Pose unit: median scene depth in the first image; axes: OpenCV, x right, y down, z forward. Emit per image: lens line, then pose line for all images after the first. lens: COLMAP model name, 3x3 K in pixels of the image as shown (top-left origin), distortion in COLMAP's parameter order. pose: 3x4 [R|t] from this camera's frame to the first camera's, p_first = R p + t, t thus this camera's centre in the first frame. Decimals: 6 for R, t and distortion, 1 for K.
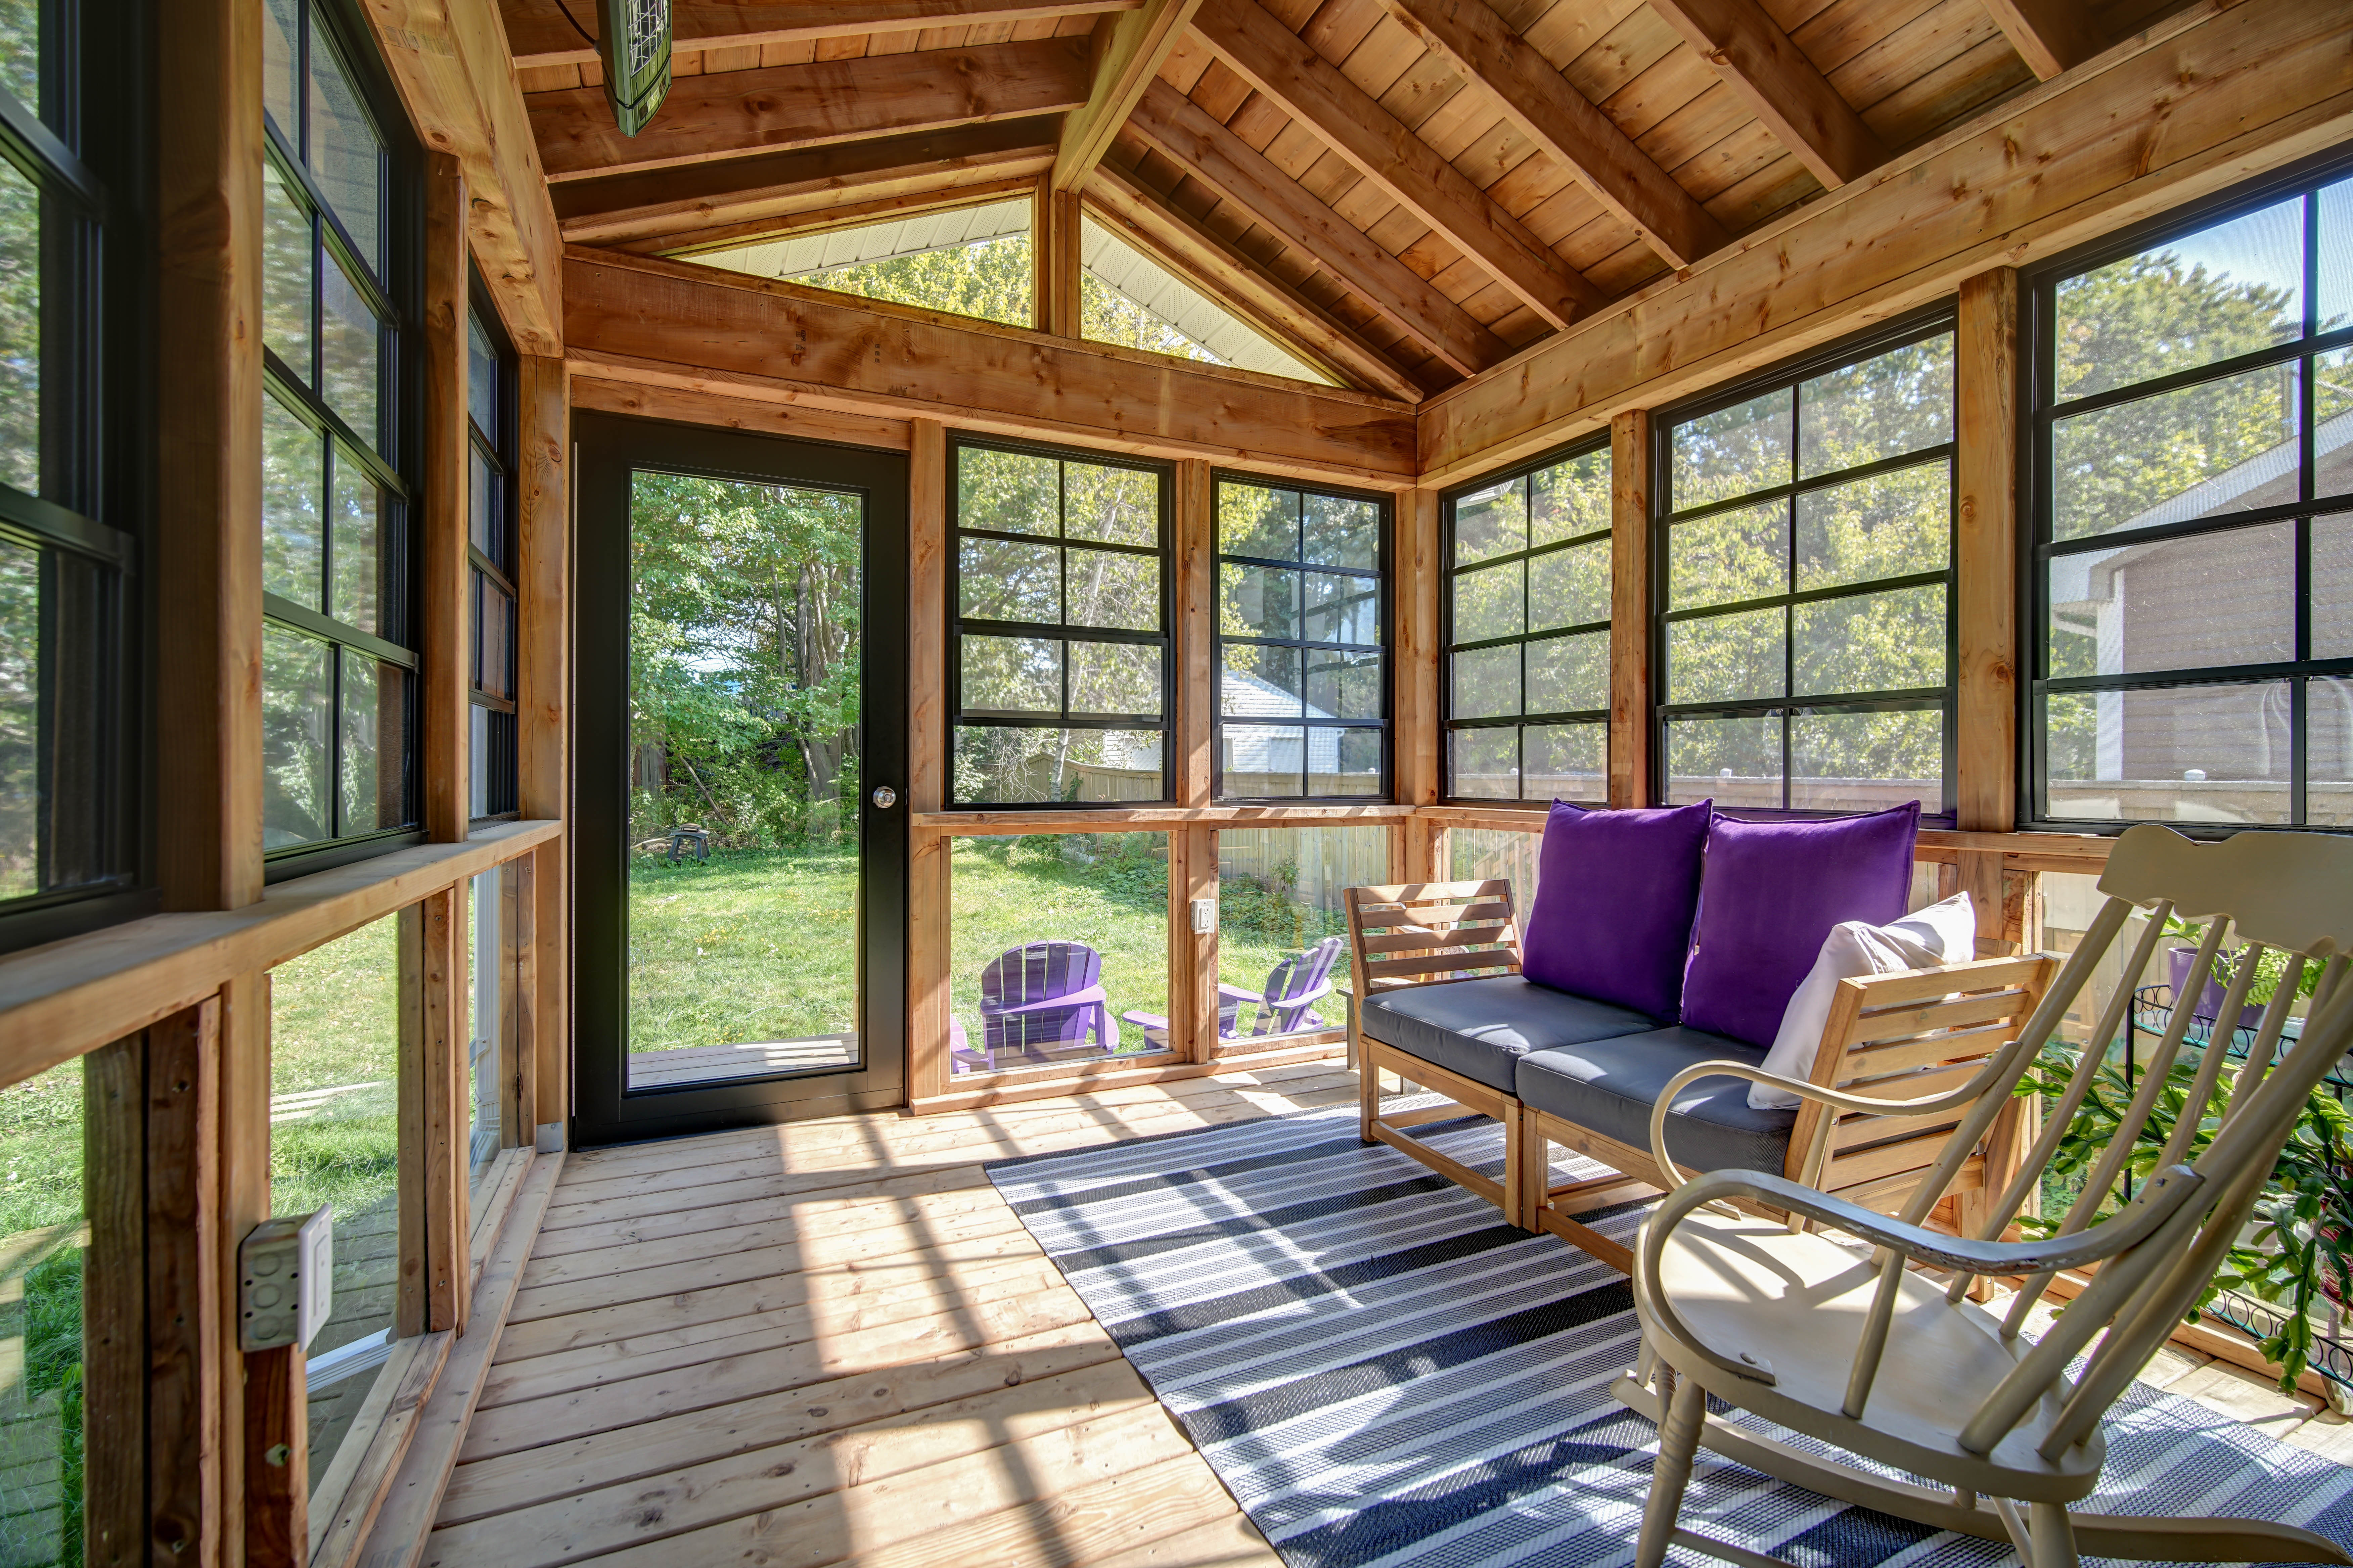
lens RADIAL K [[1020.8, 0, 1182.1], [0, 1020.8, 772.9], [0, 0, 1]] dist [-0.016557, 0.006409]
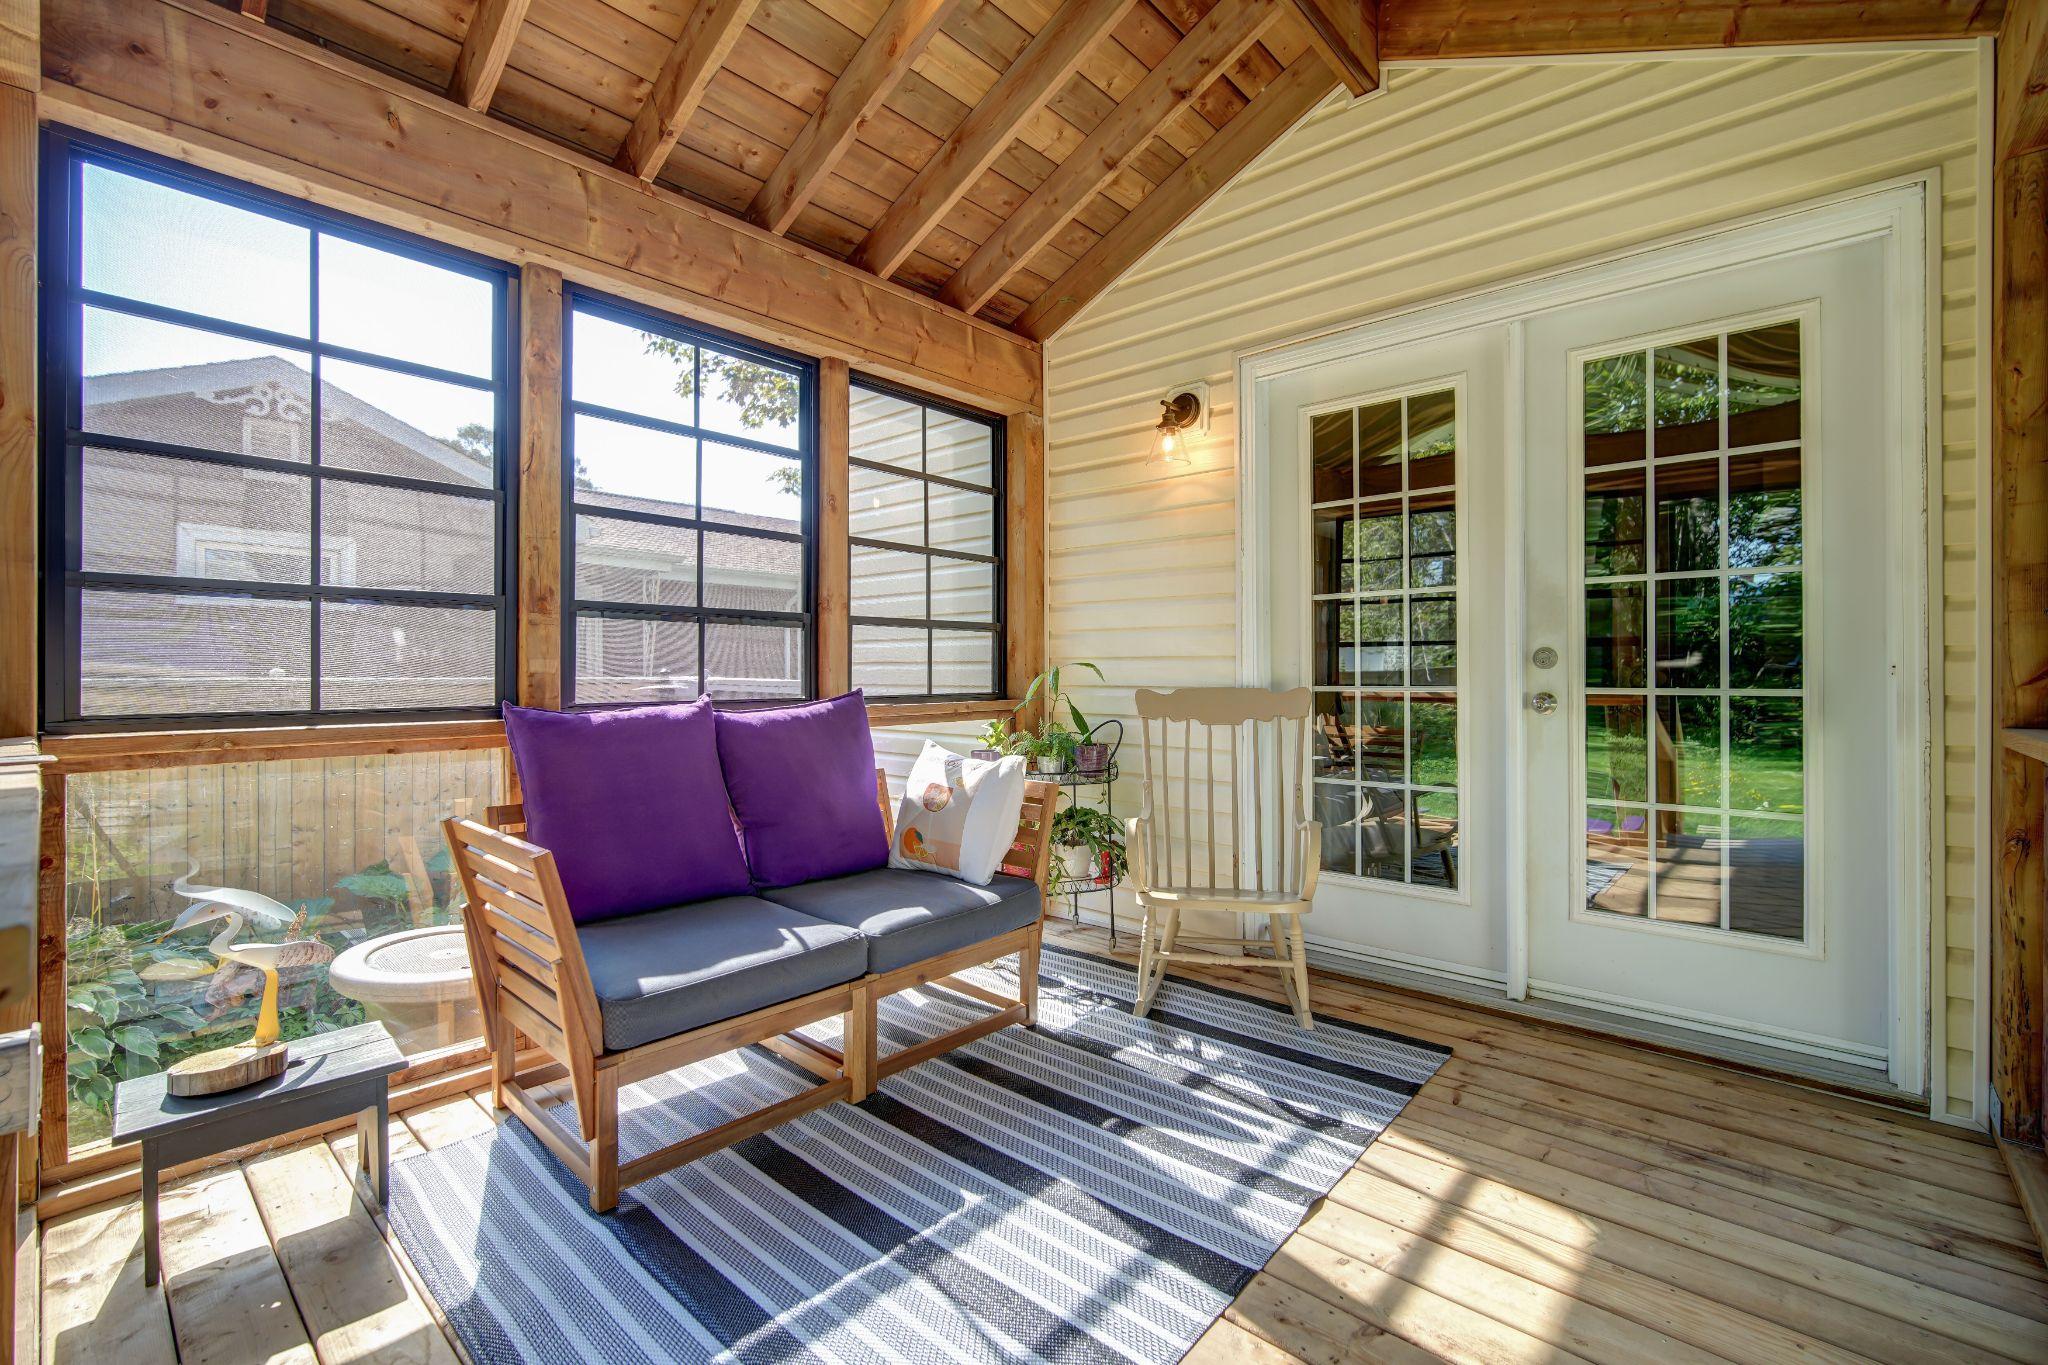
lens RADIAL K [[886.5, 0, 1026.6], [0, 886.5, 674.8], [0, 0, 1]] dist [-0.013430, 0.005389]
pose [[-0.386113, -0.002742, 0.922447, -0.437071], [0.000447, 0.999995, 0.003159, 0.001579], [-0.922451, 0.001632, -0.386110, 0.897480]]
